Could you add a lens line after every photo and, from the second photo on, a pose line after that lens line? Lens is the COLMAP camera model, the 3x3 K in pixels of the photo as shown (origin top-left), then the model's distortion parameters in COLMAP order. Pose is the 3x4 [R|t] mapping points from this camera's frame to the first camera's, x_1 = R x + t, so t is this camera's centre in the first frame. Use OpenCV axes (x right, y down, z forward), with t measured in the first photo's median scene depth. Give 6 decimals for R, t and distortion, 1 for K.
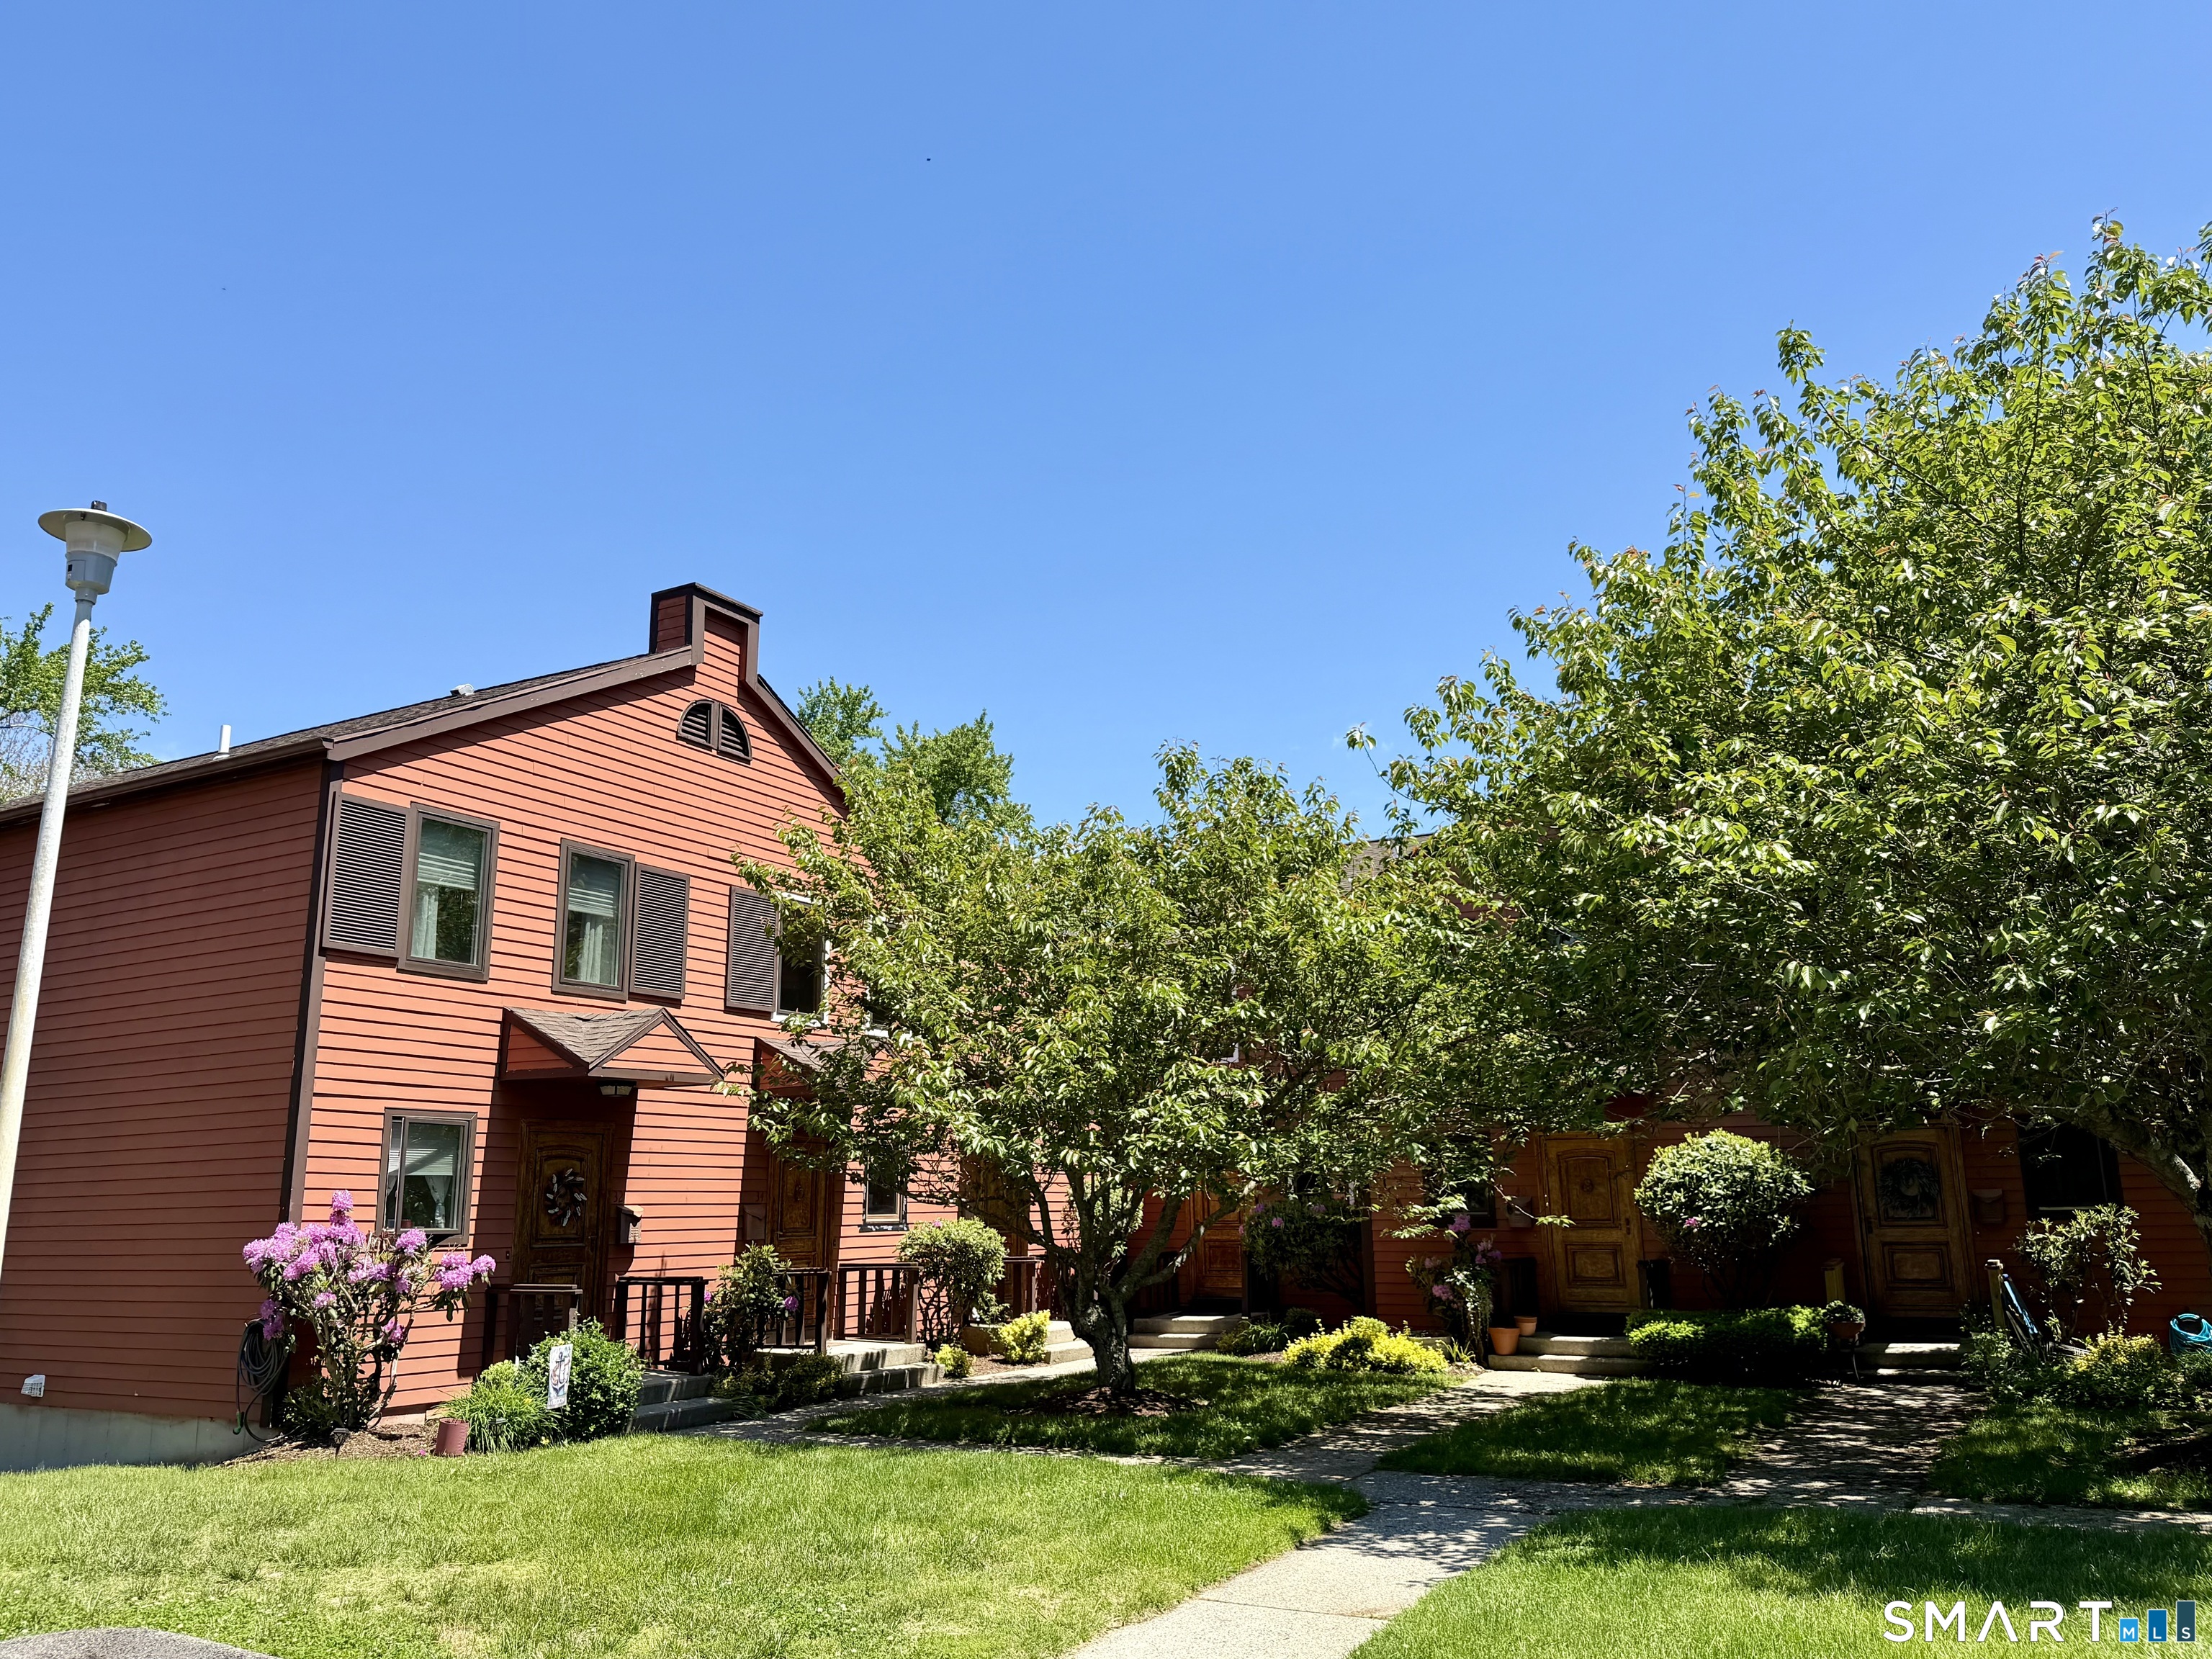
lens RADIAL K [[1676.1, 0, 1106.0], [0, 1676.1, 829.5], [0, 0, 1]] dist [0.053294, -0.084520]
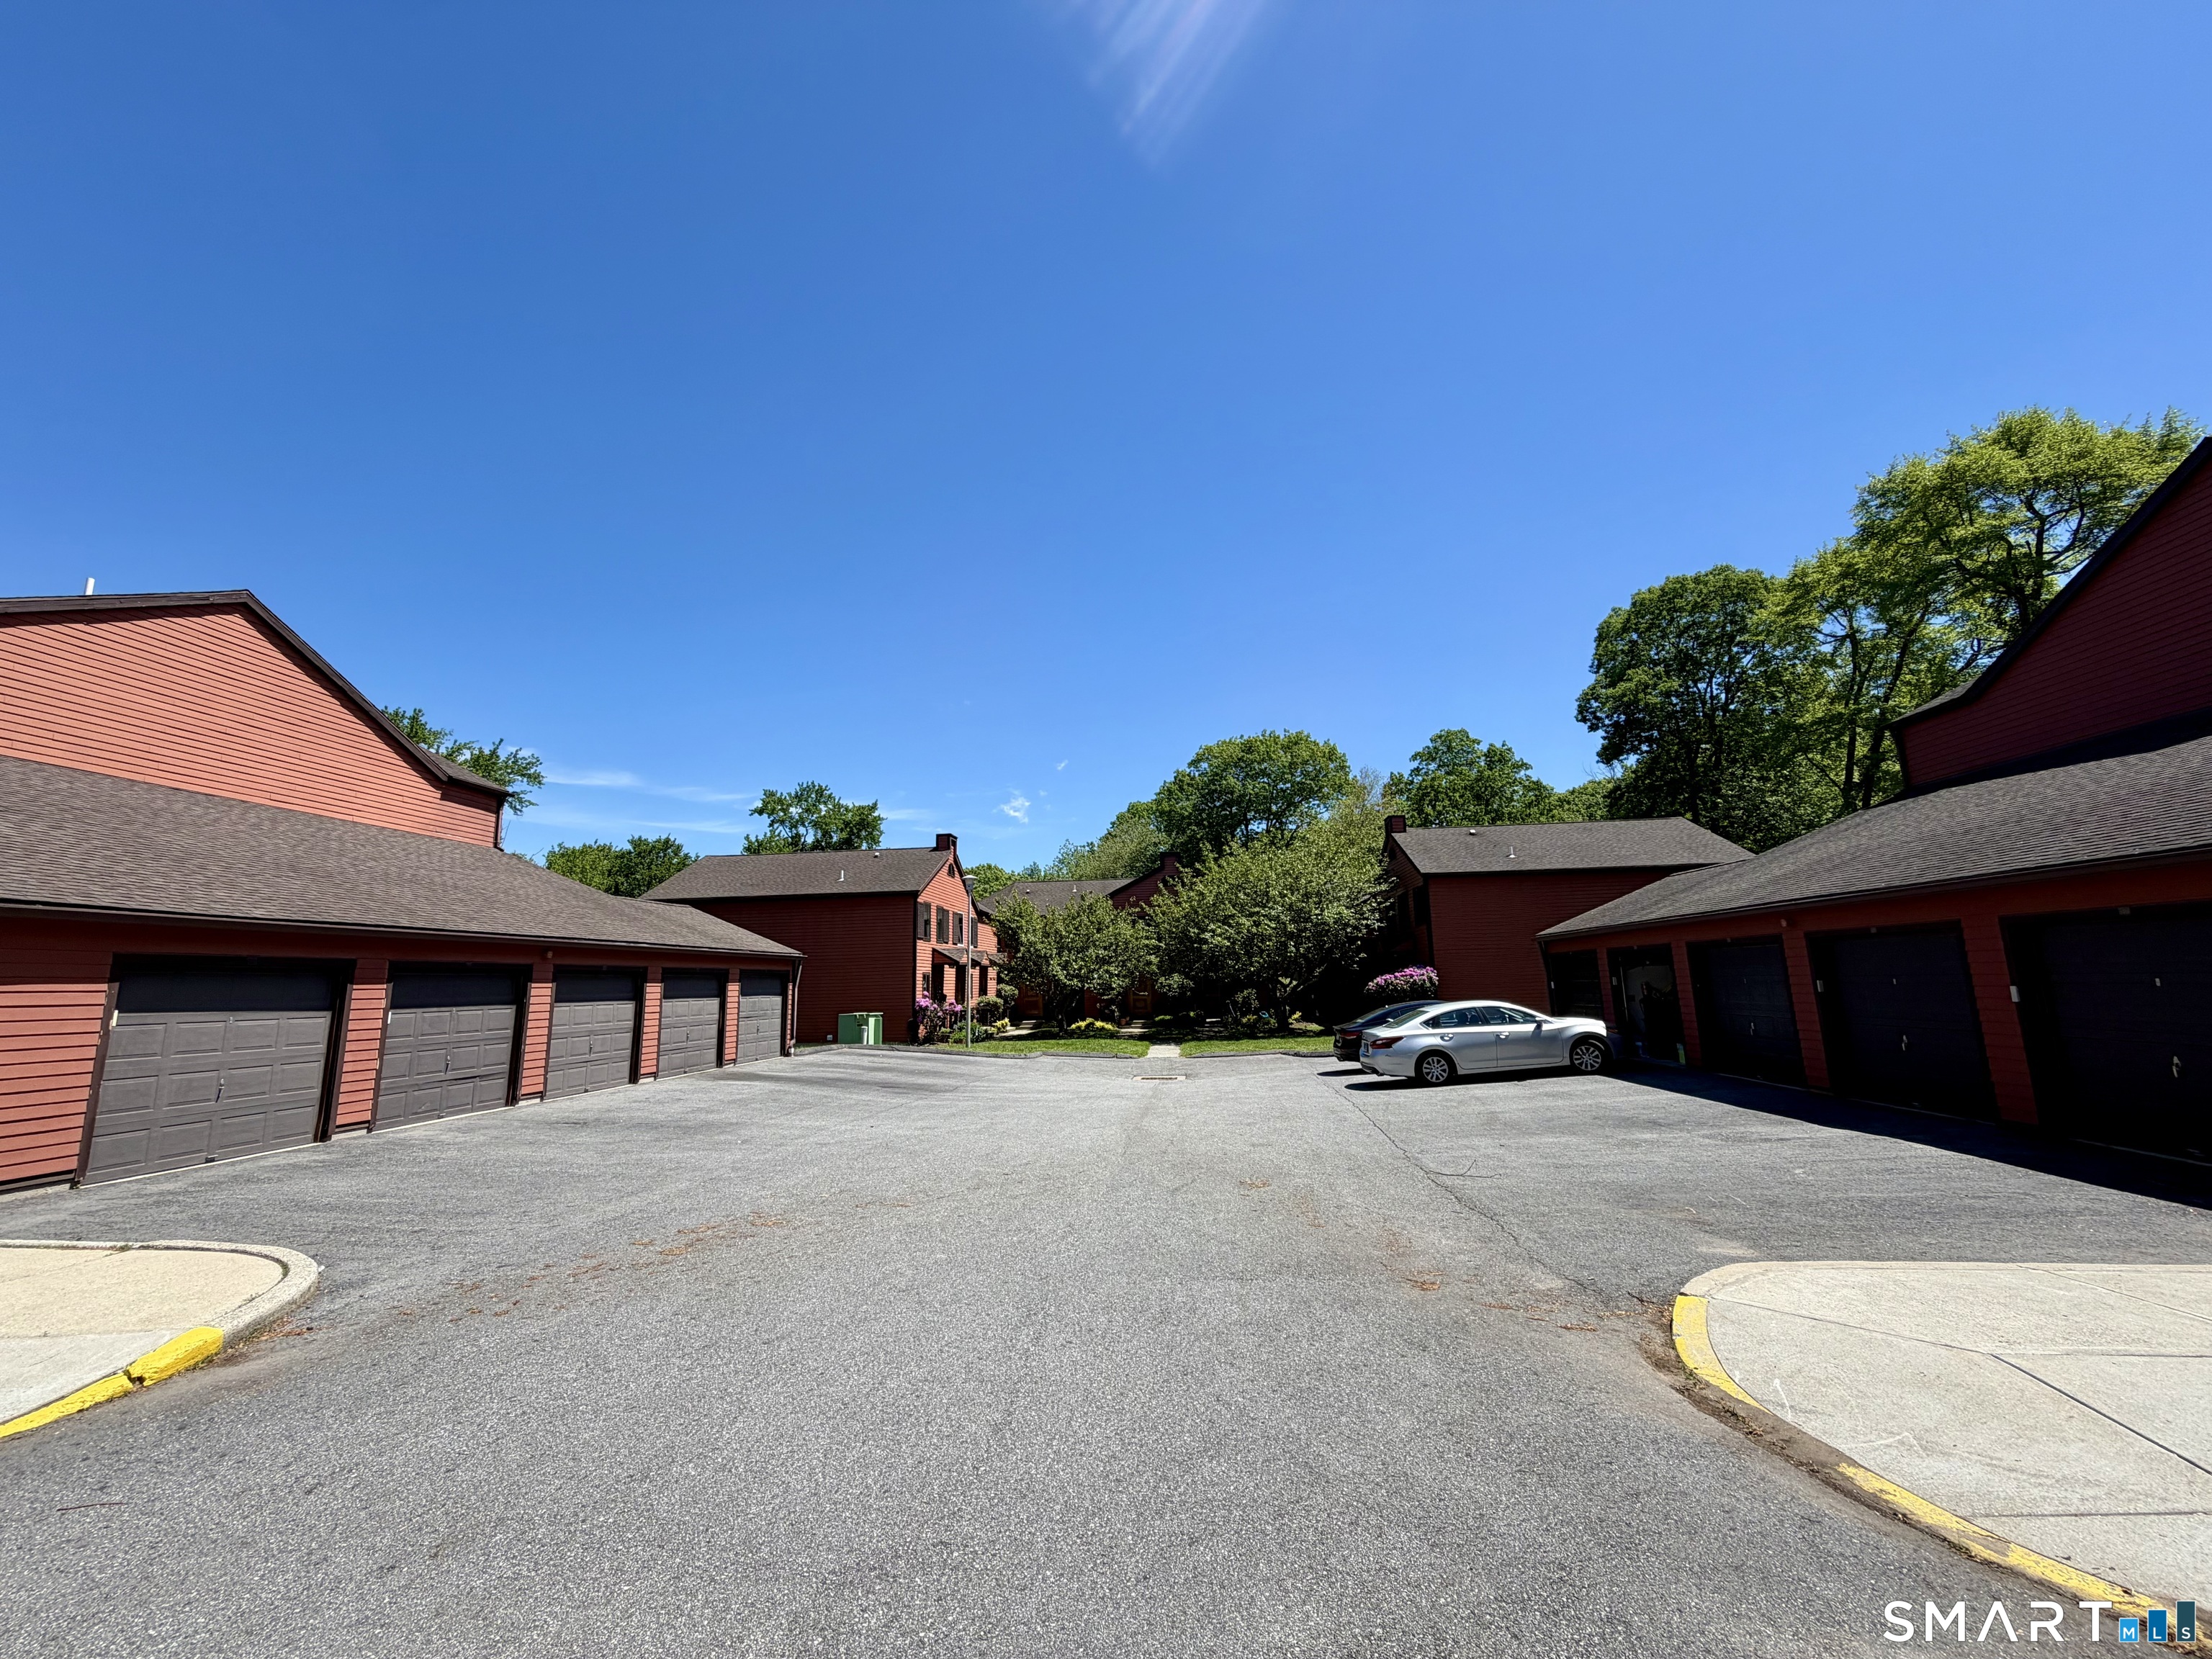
lens RADIAL K [[899.9, 0, 1106.0], [0, 899.9, 829.5], [0, 0, 1]] dist [0.000048, 0.000348]
pose [[0.917490, 0.059089, 0.393346, -0.769522], [-0.079543, 0.996185, 0.035887, -0.271988], [-0.389725, -0.064214, 0.918690, -1.092463]]
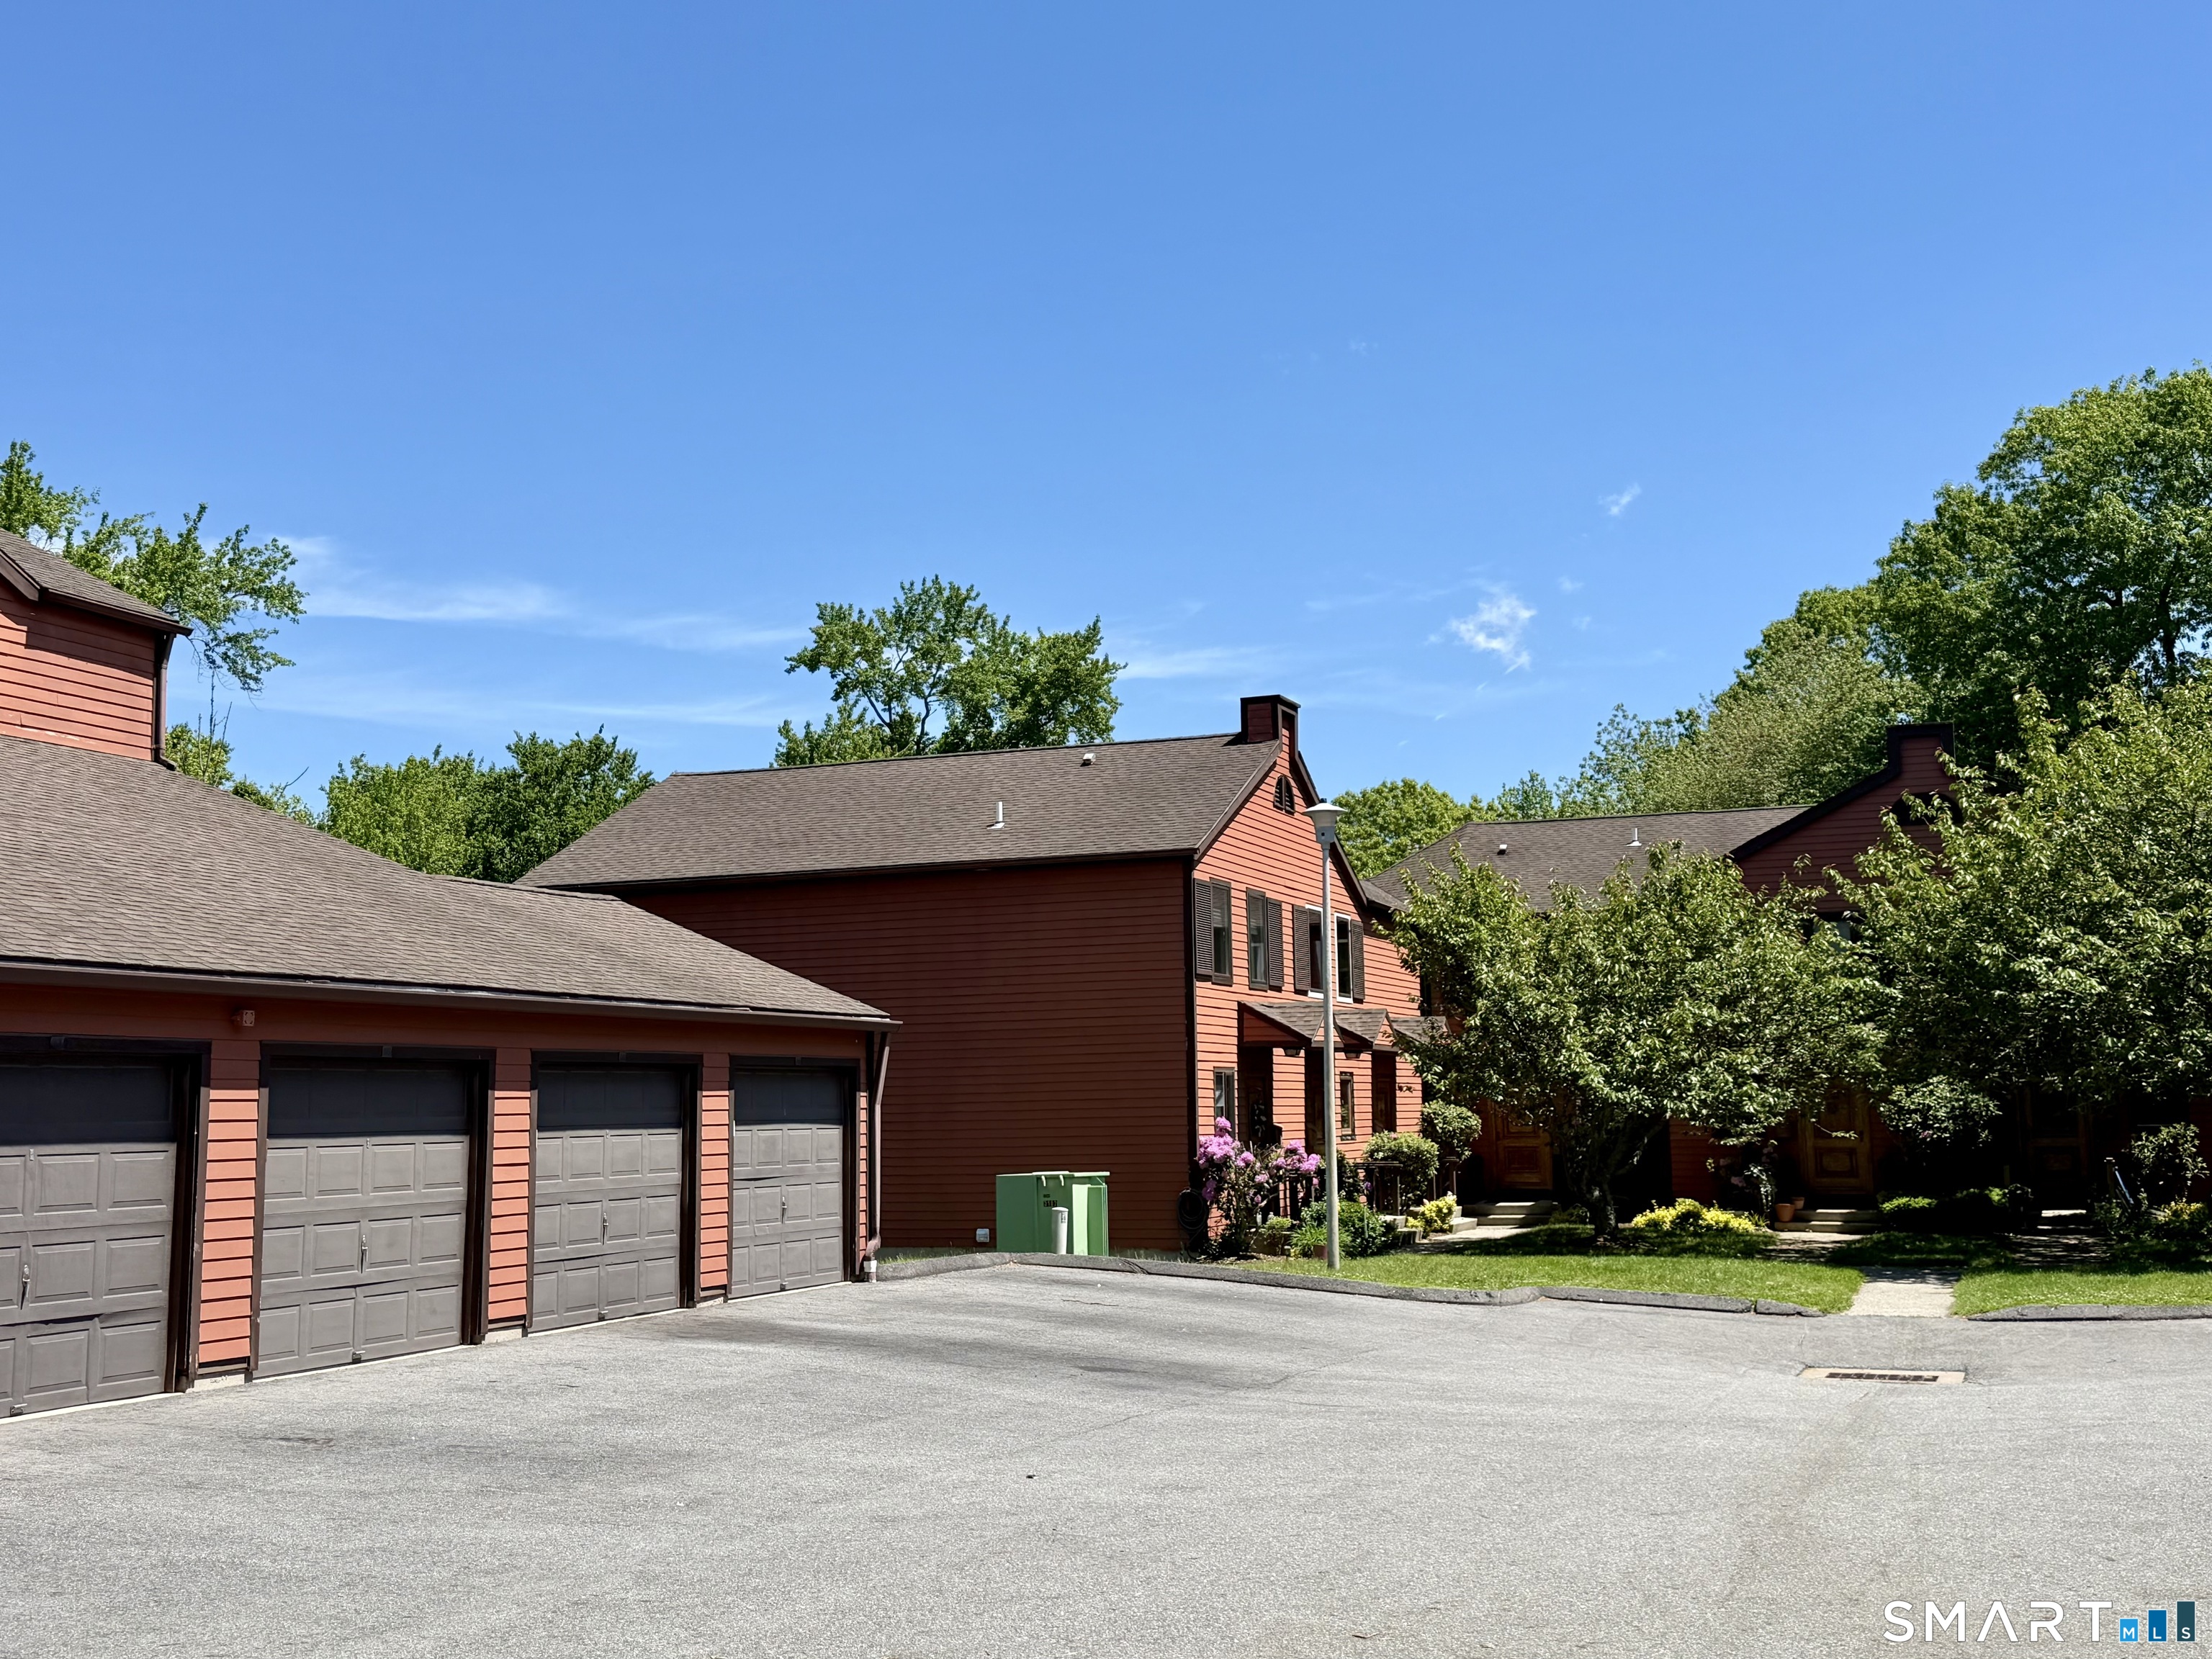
lens RADIAL K [[2405.5, 0, 1106.0], [0, 2405.5, 829.5], [0, 0, 1]] dist [0.199876, -0.472084]
pose [[0.988803, 0.014036, 0.148567, -0.729036], [-0.030136, 0.993837, 0.106677, -0.259879], [-0.146154, -0.109959, 0.983132, -1.057453]]
